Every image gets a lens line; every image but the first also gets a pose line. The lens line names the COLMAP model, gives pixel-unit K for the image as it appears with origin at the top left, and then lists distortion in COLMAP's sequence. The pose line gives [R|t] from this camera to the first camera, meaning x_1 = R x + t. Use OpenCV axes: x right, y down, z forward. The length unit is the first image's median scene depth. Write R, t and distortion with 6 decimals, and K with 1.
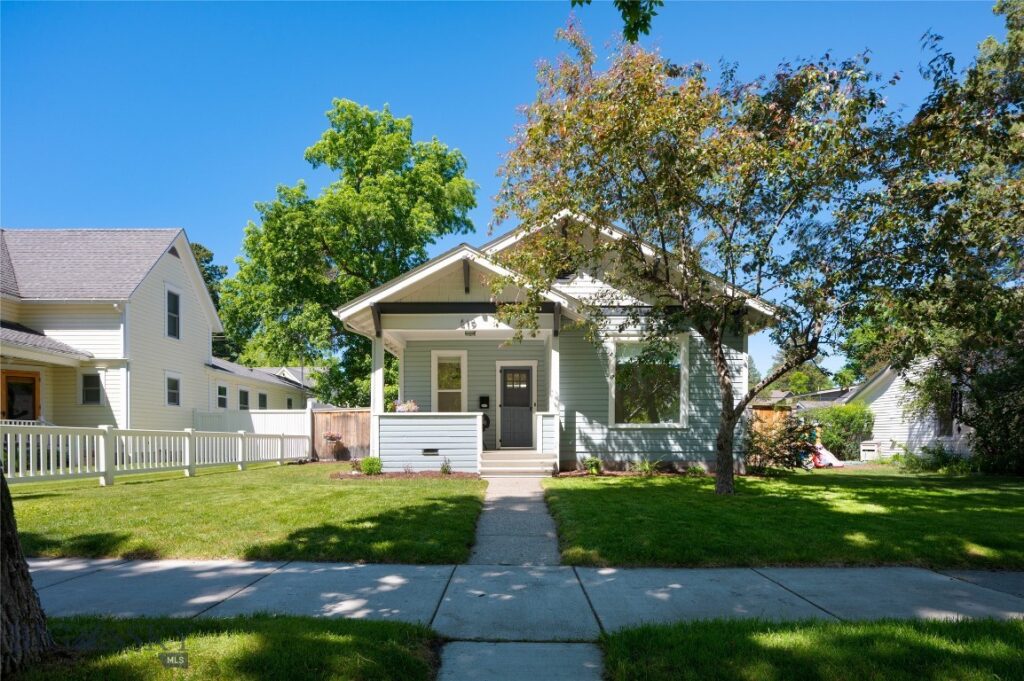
lens RADIAL K [[537.2, 0, 512.0], [0, 537.2, 359.5], [0, 0, 1]] dist [0.003105, 0.000053]
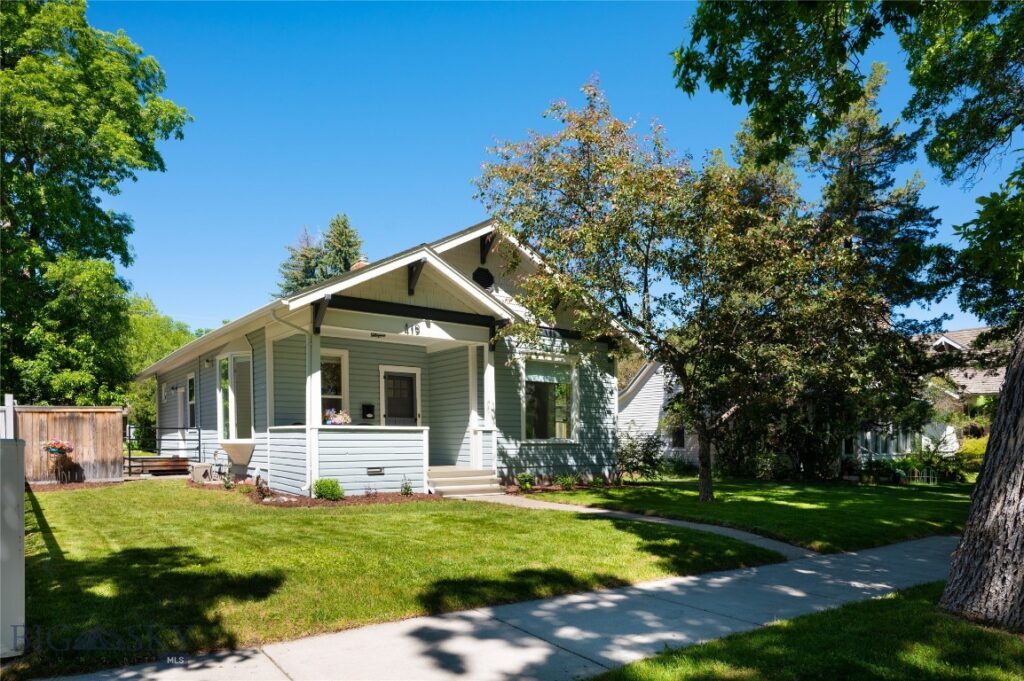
lens RADIAL K [[622.6, 0, 512.0], [0, 622.6, 340.5], [0, 0, 1]] dist [-0.002498, -0.001997]
pose [[0.825114, 0.094632, 0.556984, -0.519200], [-0.085984, 0.995422, -0.041746, -0.016837], [-0.558385, -0.013446, 0.829473, 0.025238]]
